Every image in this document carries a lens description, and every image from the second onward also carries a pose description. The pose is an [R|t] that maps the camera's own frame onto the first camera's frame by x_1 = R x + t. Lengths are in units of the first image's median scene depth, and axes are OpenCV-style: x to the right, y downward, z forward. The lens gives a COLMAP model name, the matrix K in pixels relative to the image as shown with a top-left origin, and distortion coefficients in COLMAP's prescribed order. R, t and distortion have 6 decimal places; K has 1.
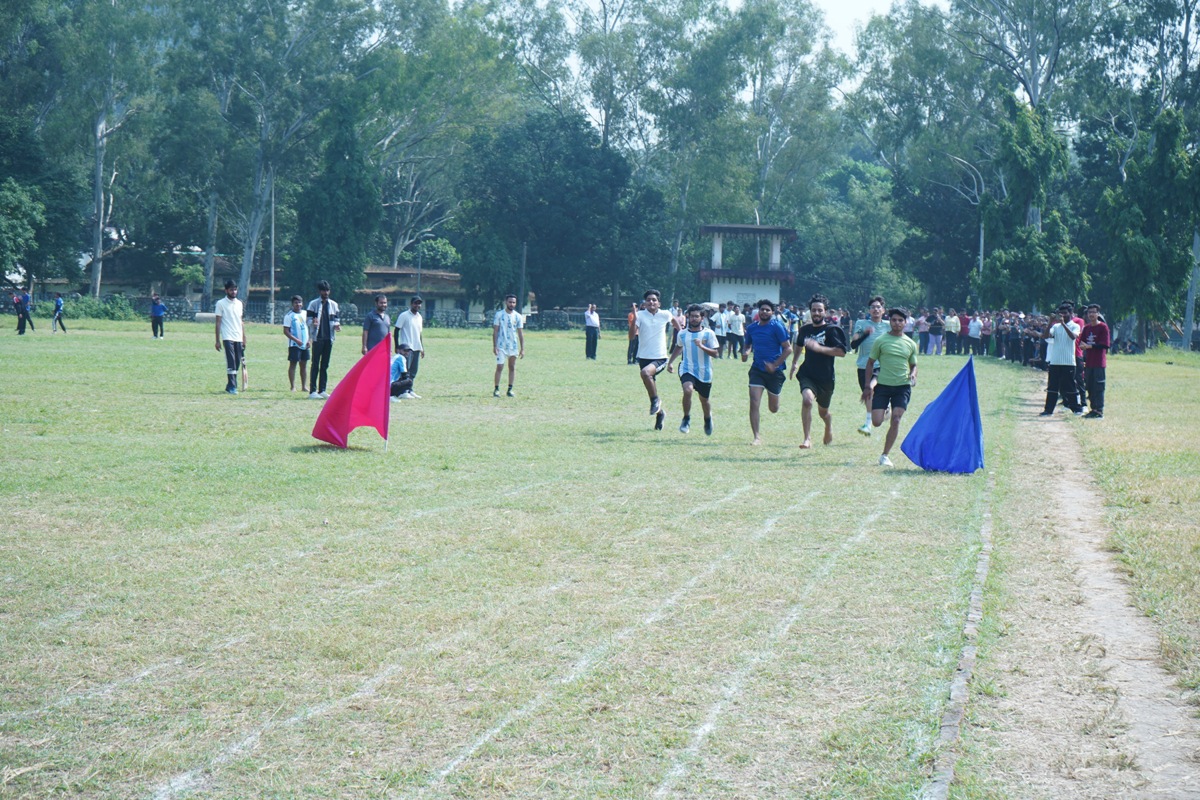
lens RADIAL K [[2104.3, 0, 602.1], [0, 2104.3, 358.6], [0, 0, 1]] dist [-0.014137, -0.000200]
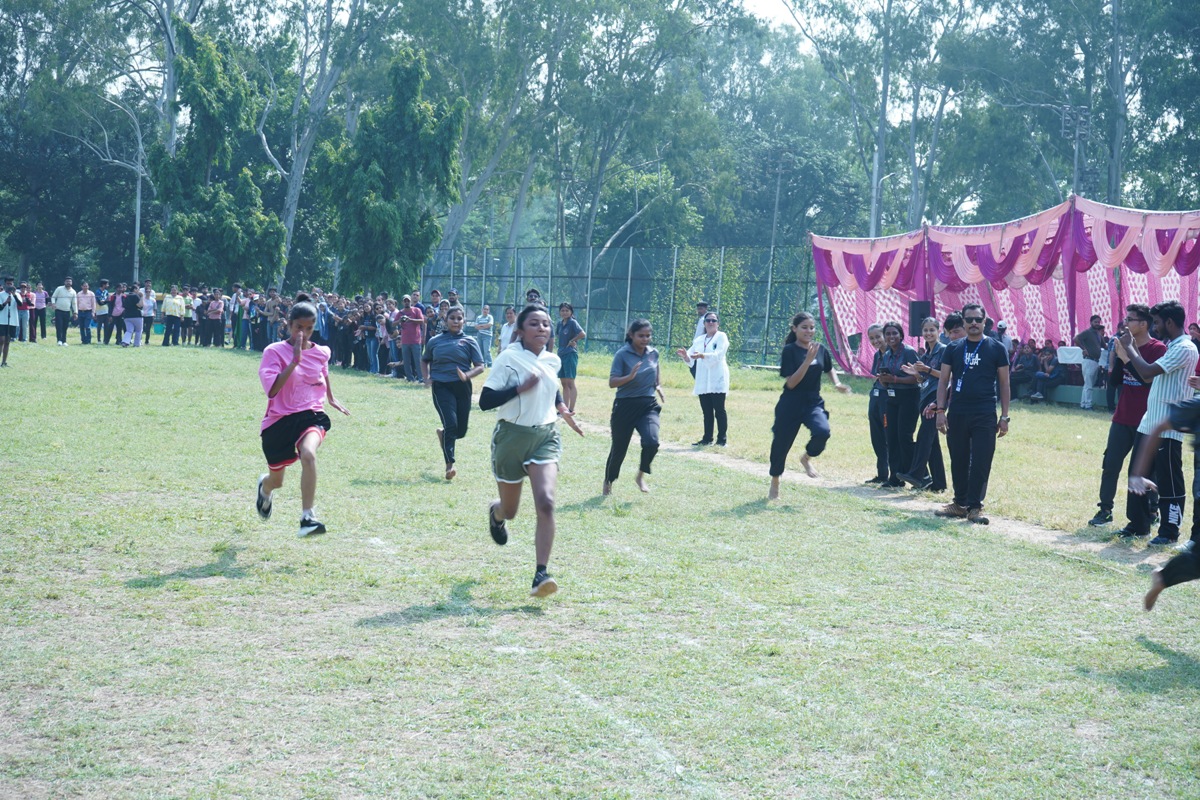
lens RADIAL K [[2021.4, 0, 605.8], [0, 2021.4, 368.6], [0, 0, 1]] dist [-0.023548, -0.083816]
pose [[0.882863, 0.001083, 0.469630, -0.033461], [-0.009341, 0.999840, 0.015254, -0.004751], [-0.469538, -0.017854, 0.882732, 0.230199]]
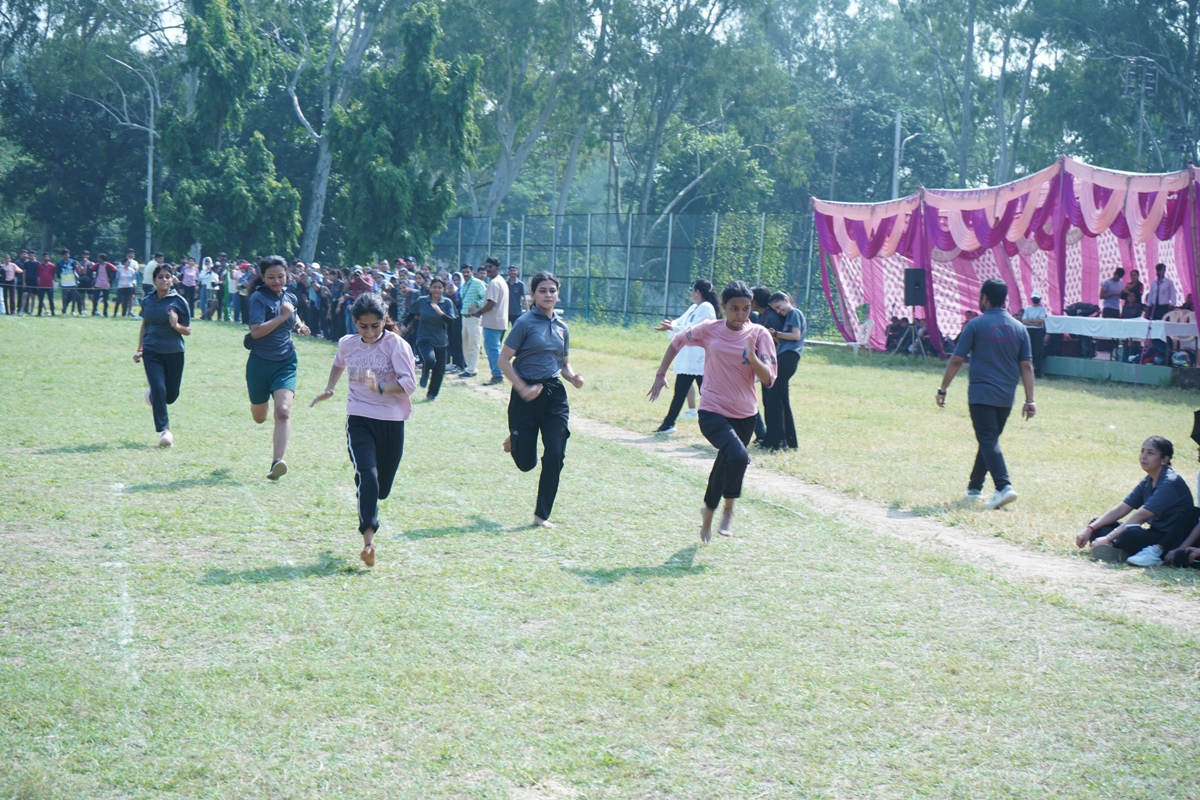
lens RADIAL K [[2209.6, 0, 600.0], [0, 2209.6, 400.0], [0, 0, 1]] dist [-0.052850, 0.012898]
pose [[0.905646, -0.009922, 0.423919, -0.018990], [-0.007550, 0.999190, 0.039517, -0.003715], [-0.423968, -0.038989, 0.904838, 0.197569]]
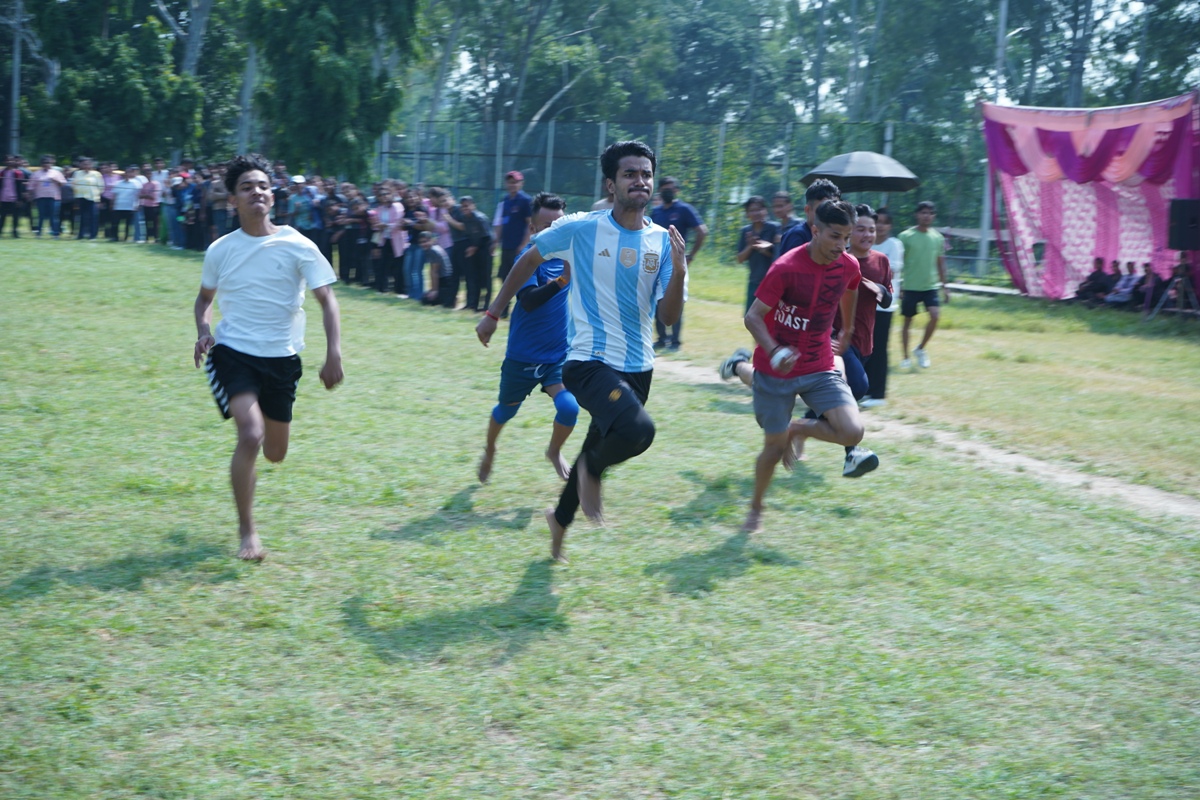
lens RADIAL K [[1906.6, 0, 600.2], [0, 1906.6, 330.9], [0, 0, 1]] dist [-0.061190, 0.040764]
pose [[0.843472, -0.012314, 0.537032, 0.006746], [-0.023106, 0.997980, 0.059174, -0.008584], [-0.536676, -0.062320, 0.841484, 0.401874]]
